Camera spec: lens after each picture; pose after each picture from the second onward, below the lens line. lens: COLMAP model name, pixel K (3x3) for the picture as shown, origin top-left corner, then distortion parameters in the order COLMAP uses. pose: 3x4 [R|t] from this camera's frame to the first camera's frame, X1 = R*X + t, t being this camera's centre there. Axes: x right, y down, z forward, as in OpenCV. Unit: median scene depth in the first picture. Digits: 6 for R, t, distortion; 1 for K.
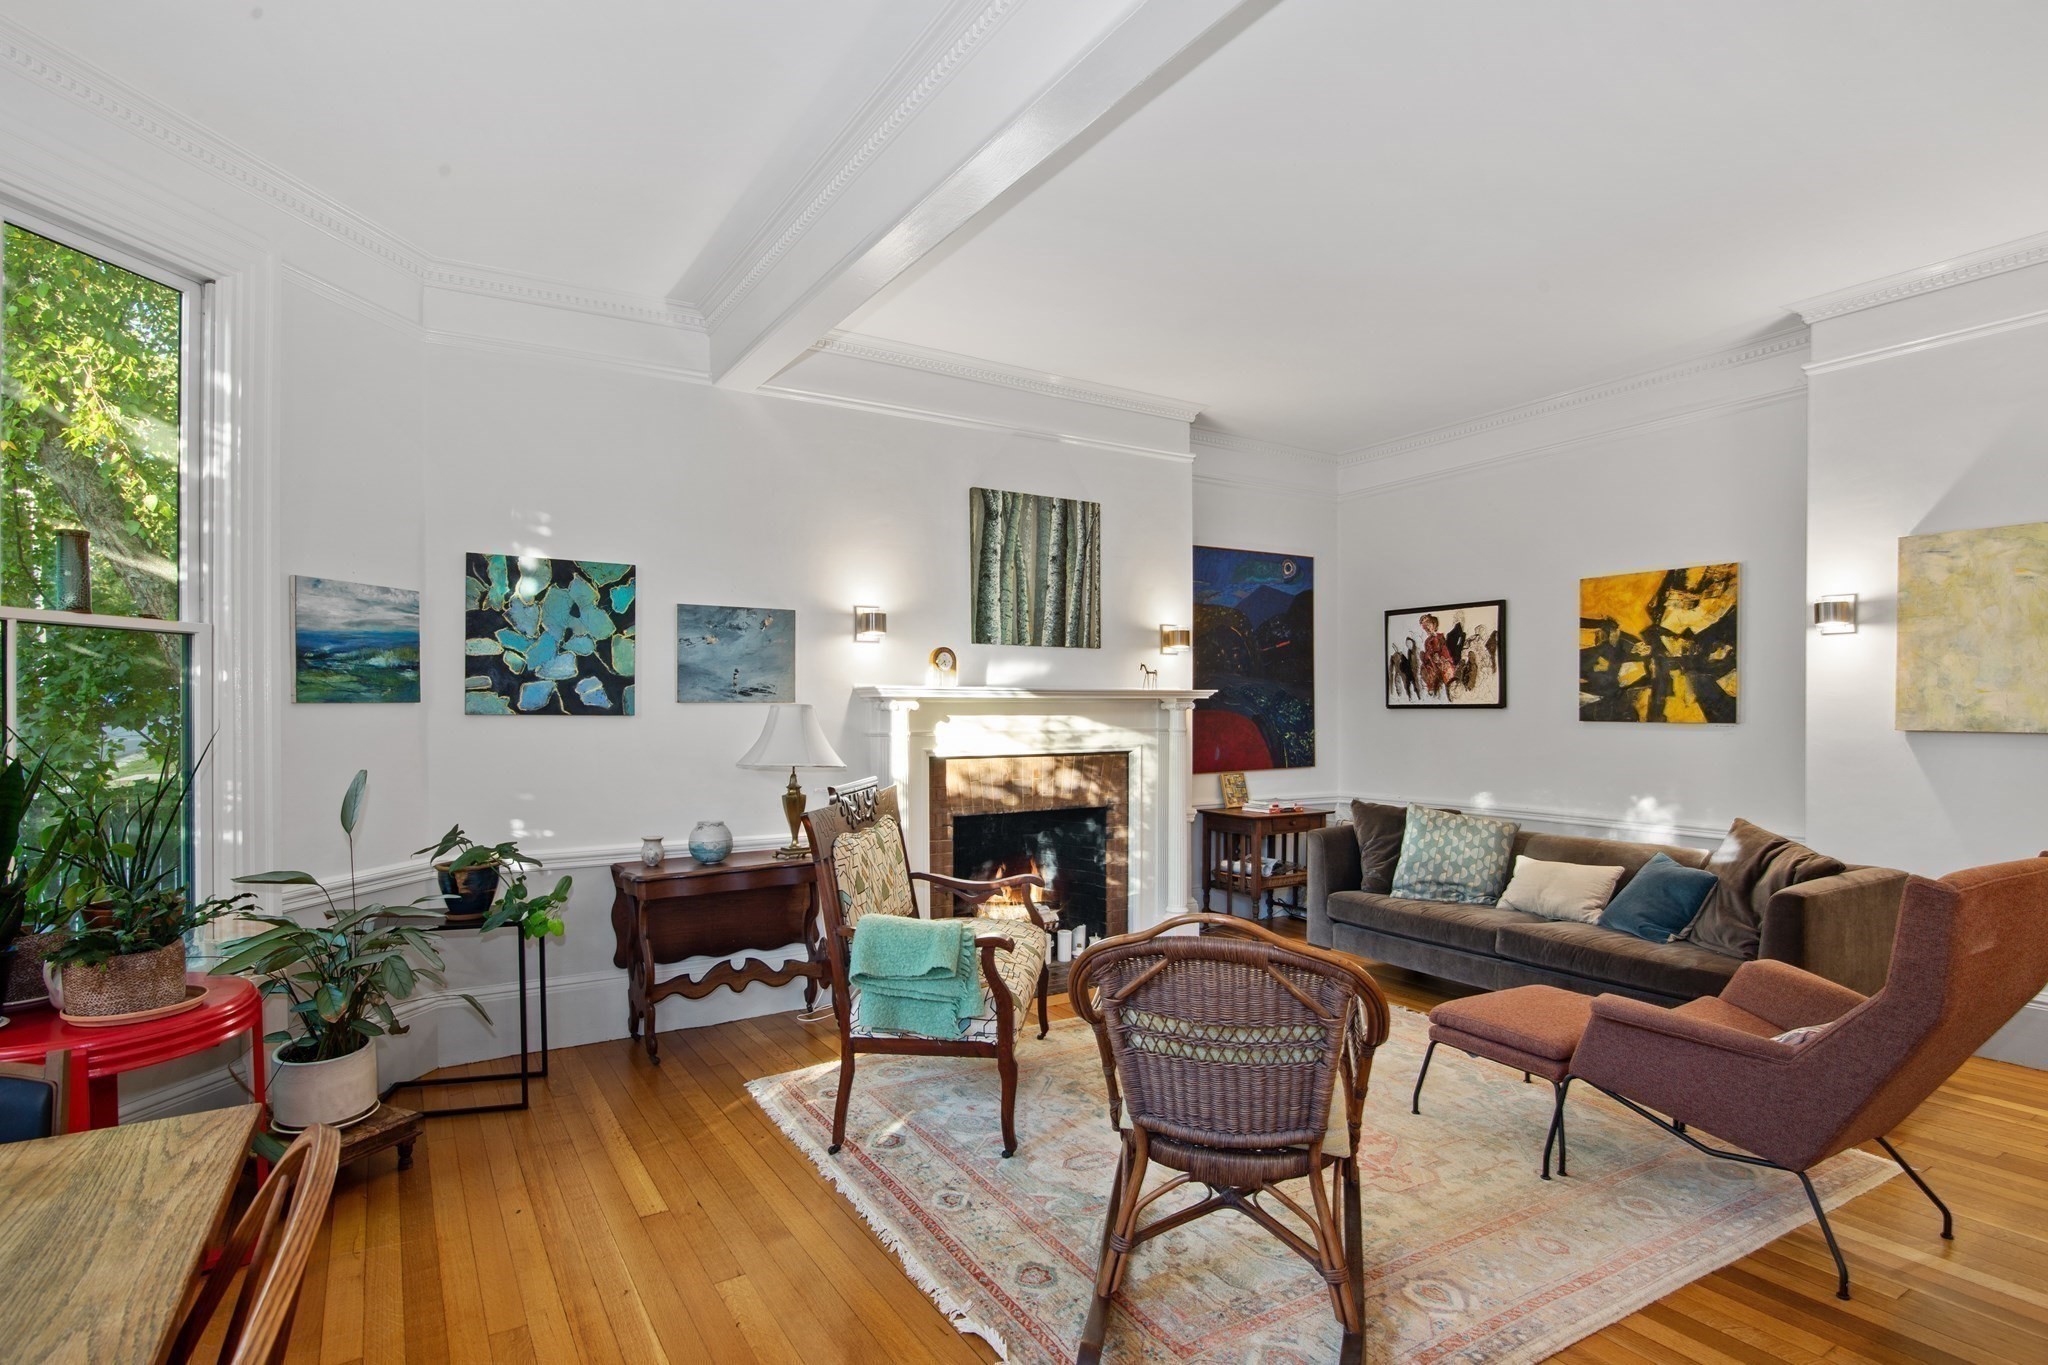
lens RADIAL K [[1025.6, 0, 1021.5], [0, 1025.6, 703.4], [0, 0, 1]] dist [-0.023404, 0.000798]
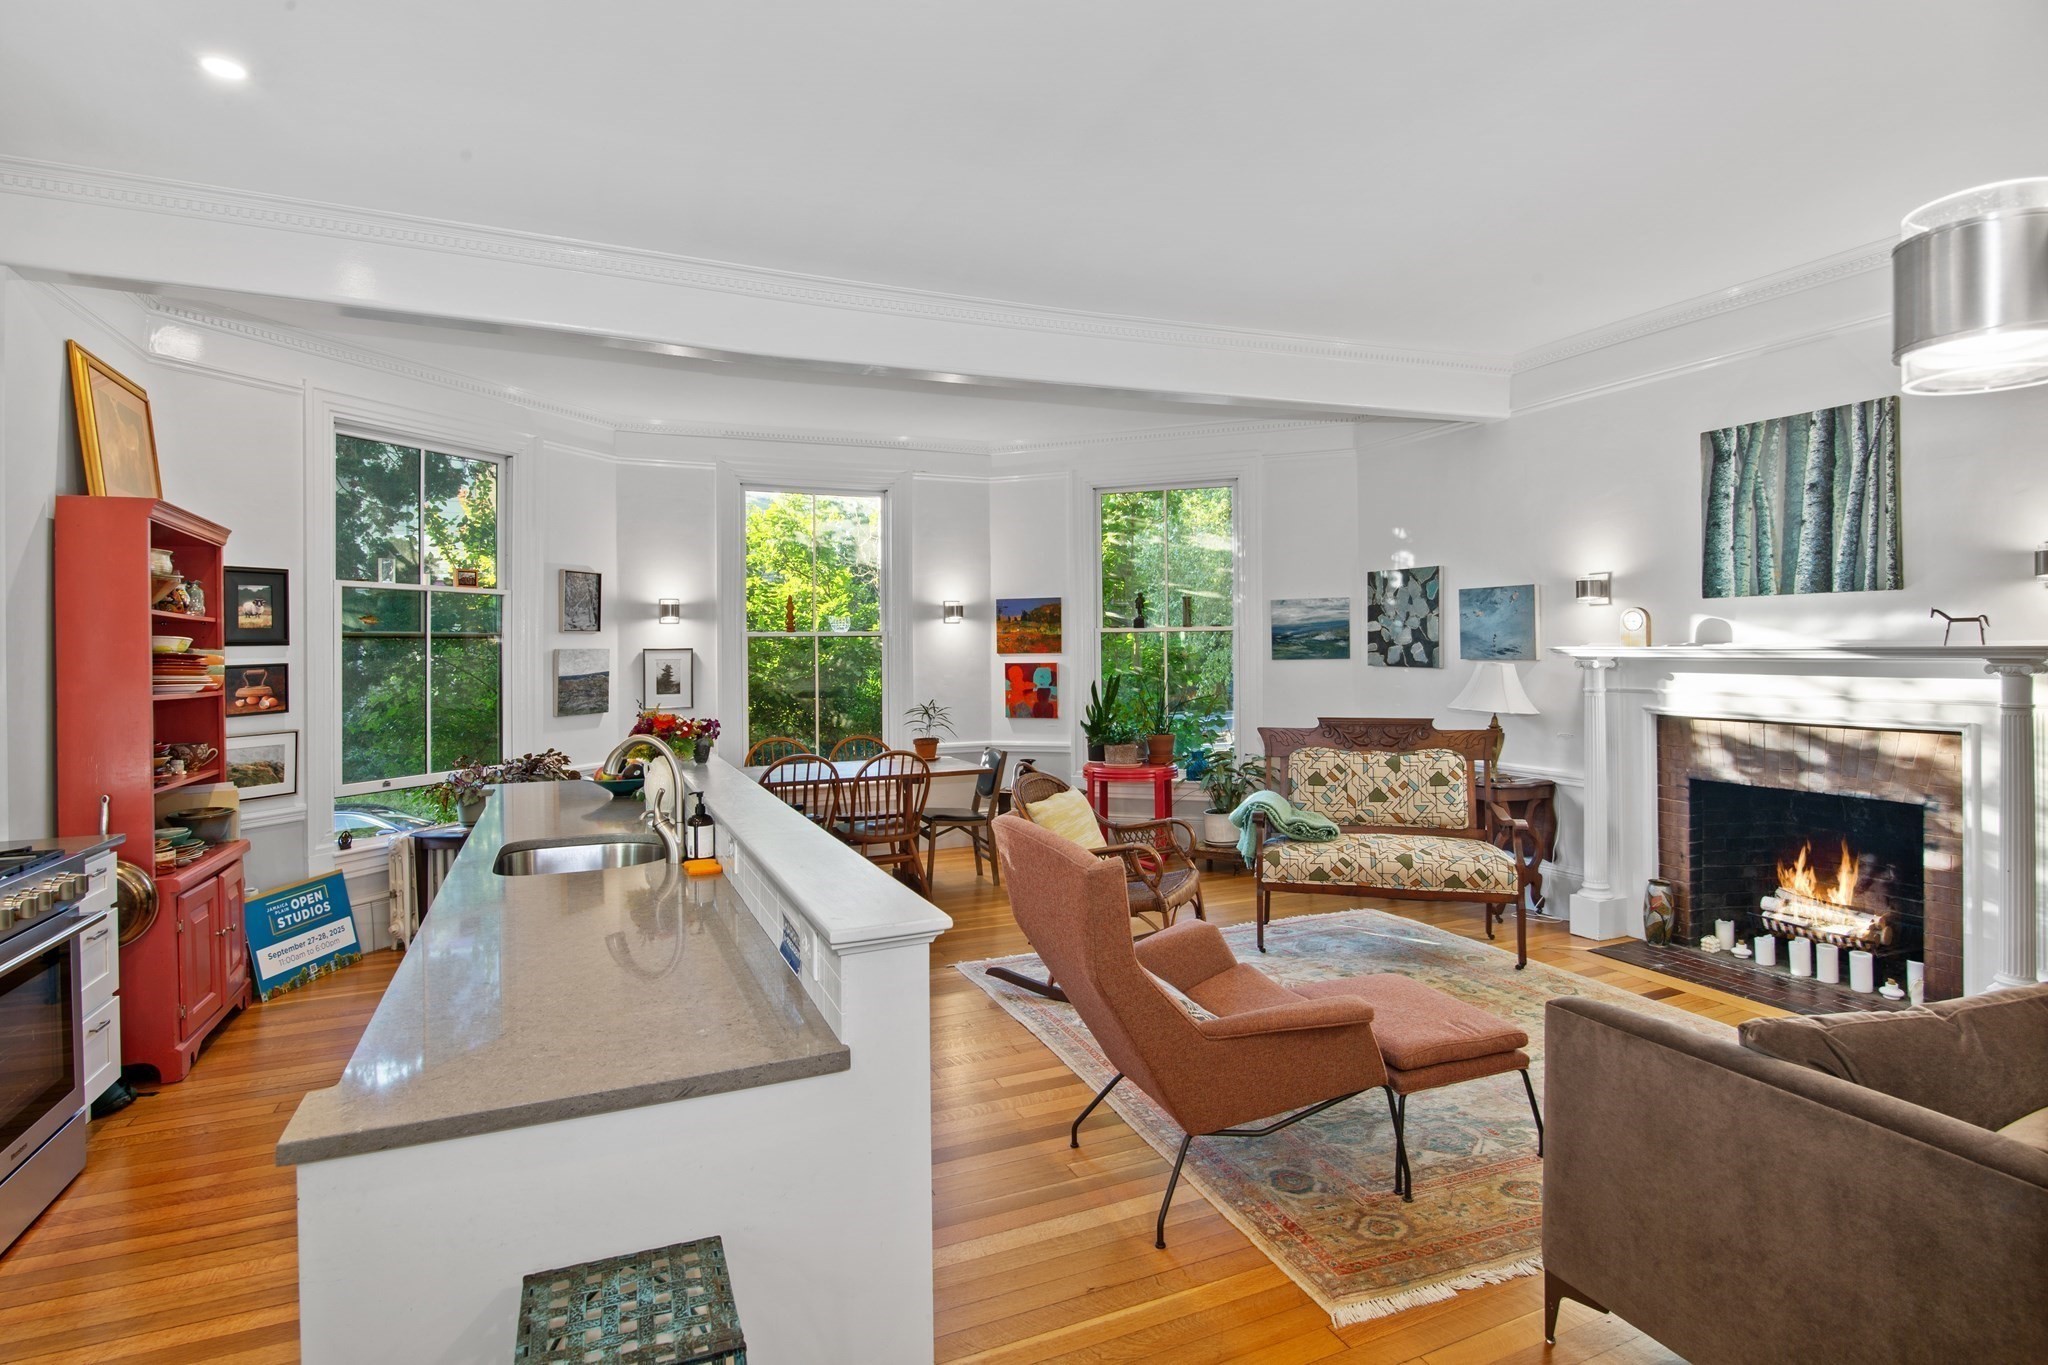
lens RADIAL K [[1014.2, 0, 1009.2], [0, 1014.2, 657.9], [0, 0, 1]] dist [-0.024418, 0.000445]
pose [[-0.146878, 0.012436, -0.989076, 0.552627], [0.015491, 0.999827, 0.010271, -0.013045], [0.989033, -0.013813, -0.147045, 0.287137]]
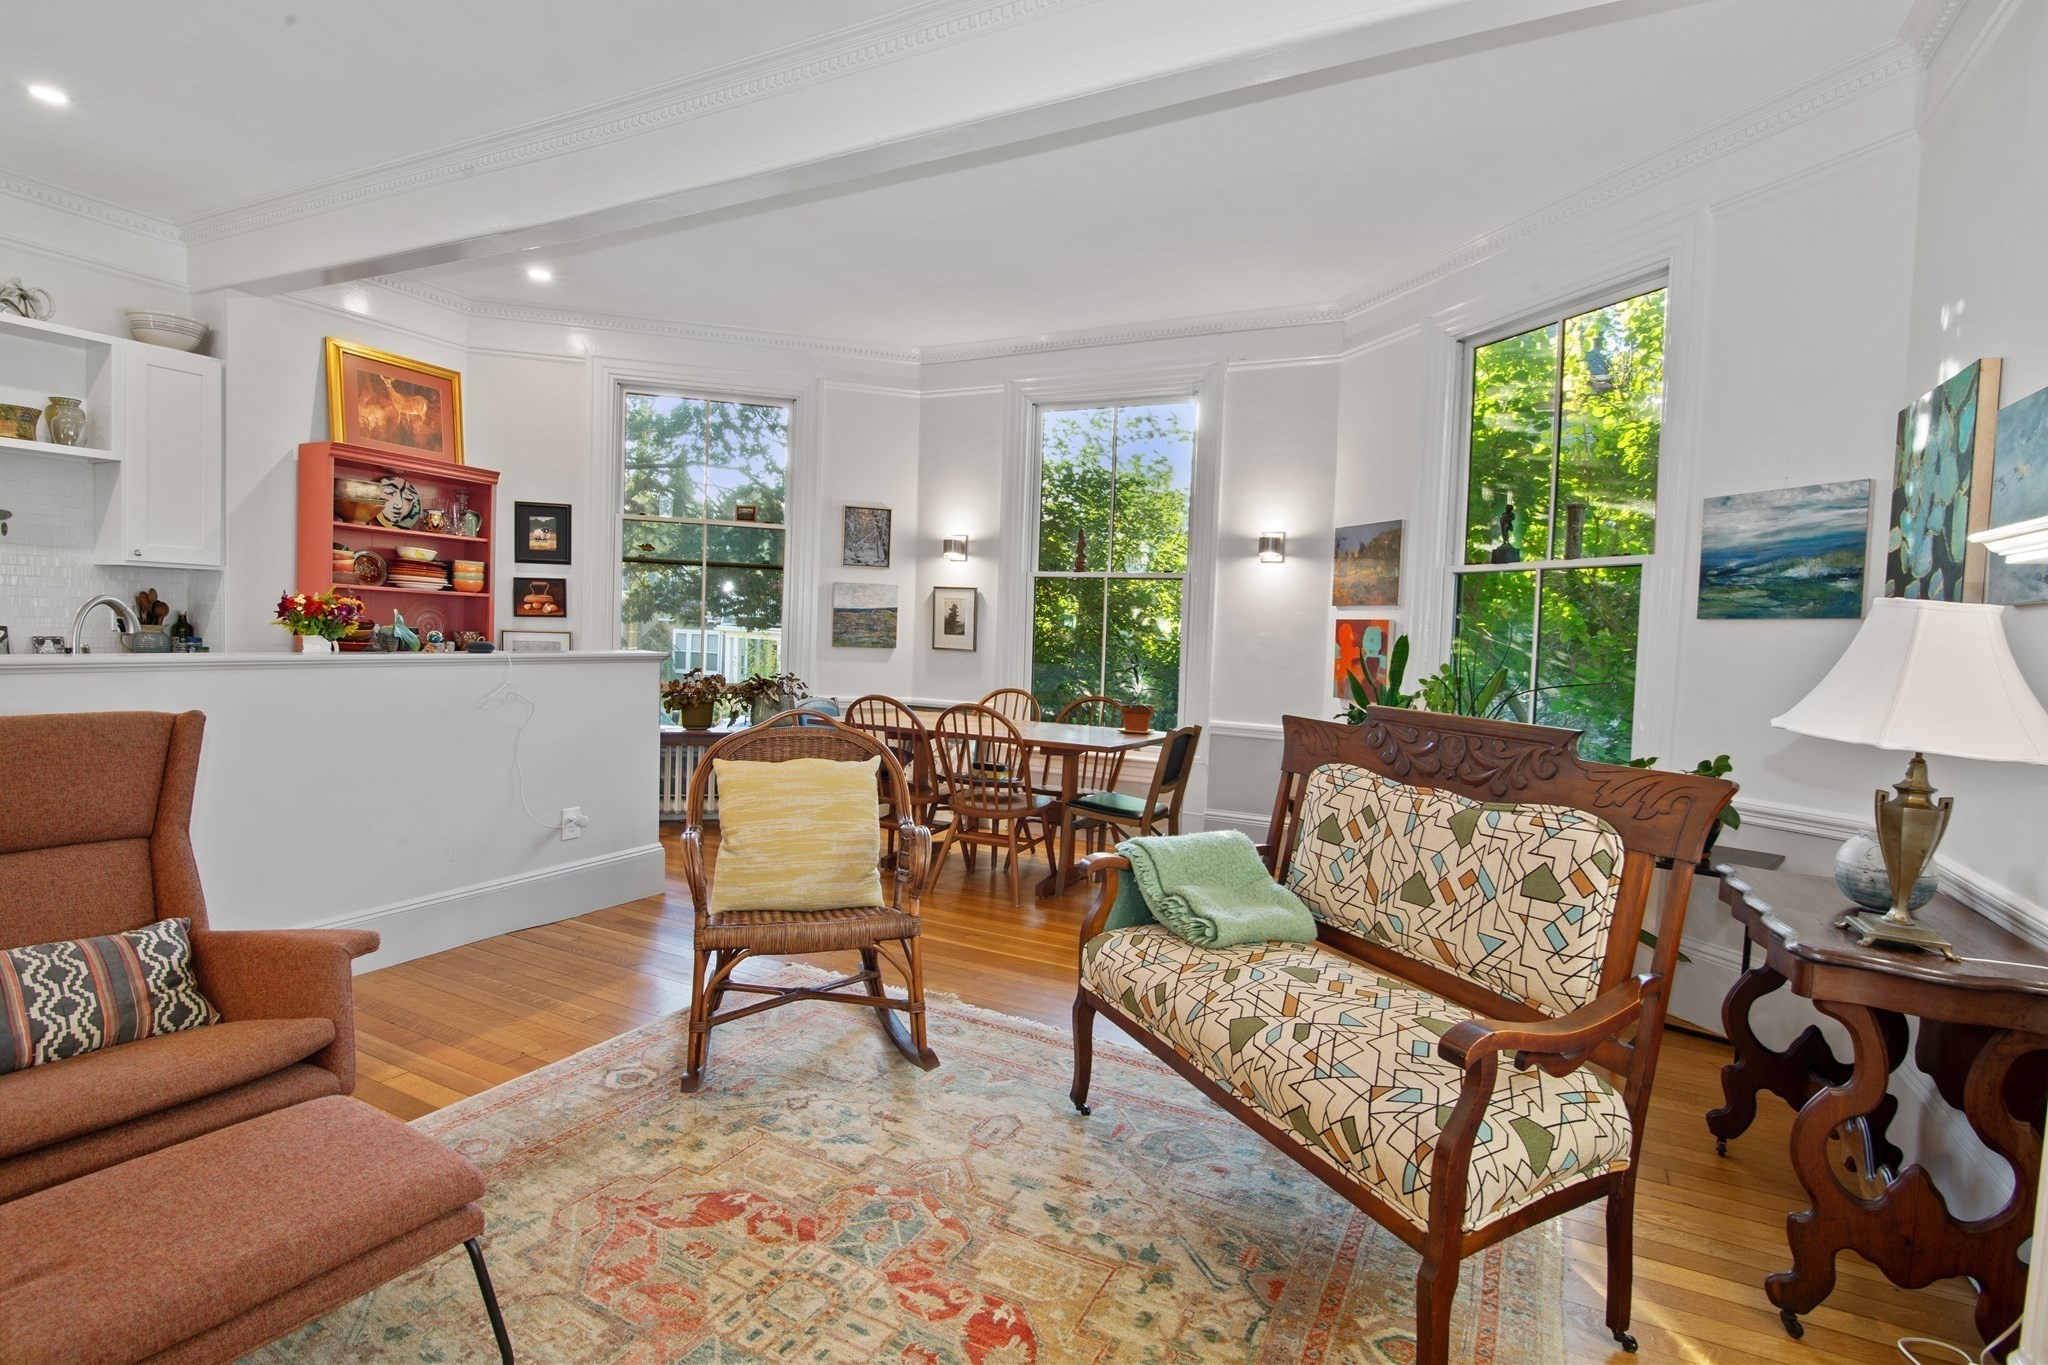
lens RADIAL K [[1014.2, 0, 1009.2], [0, 1014.2, 657.9], [0, 0, 1]] dist [-0.024418, 0.000445]
pose [[-0.860930, -0.016905, -0.508442, 0.163544], [-0.035821, 0.998981, 0.027440, 0.013912], [0.507460, 0.041837, -0.860659, 0.576401]]
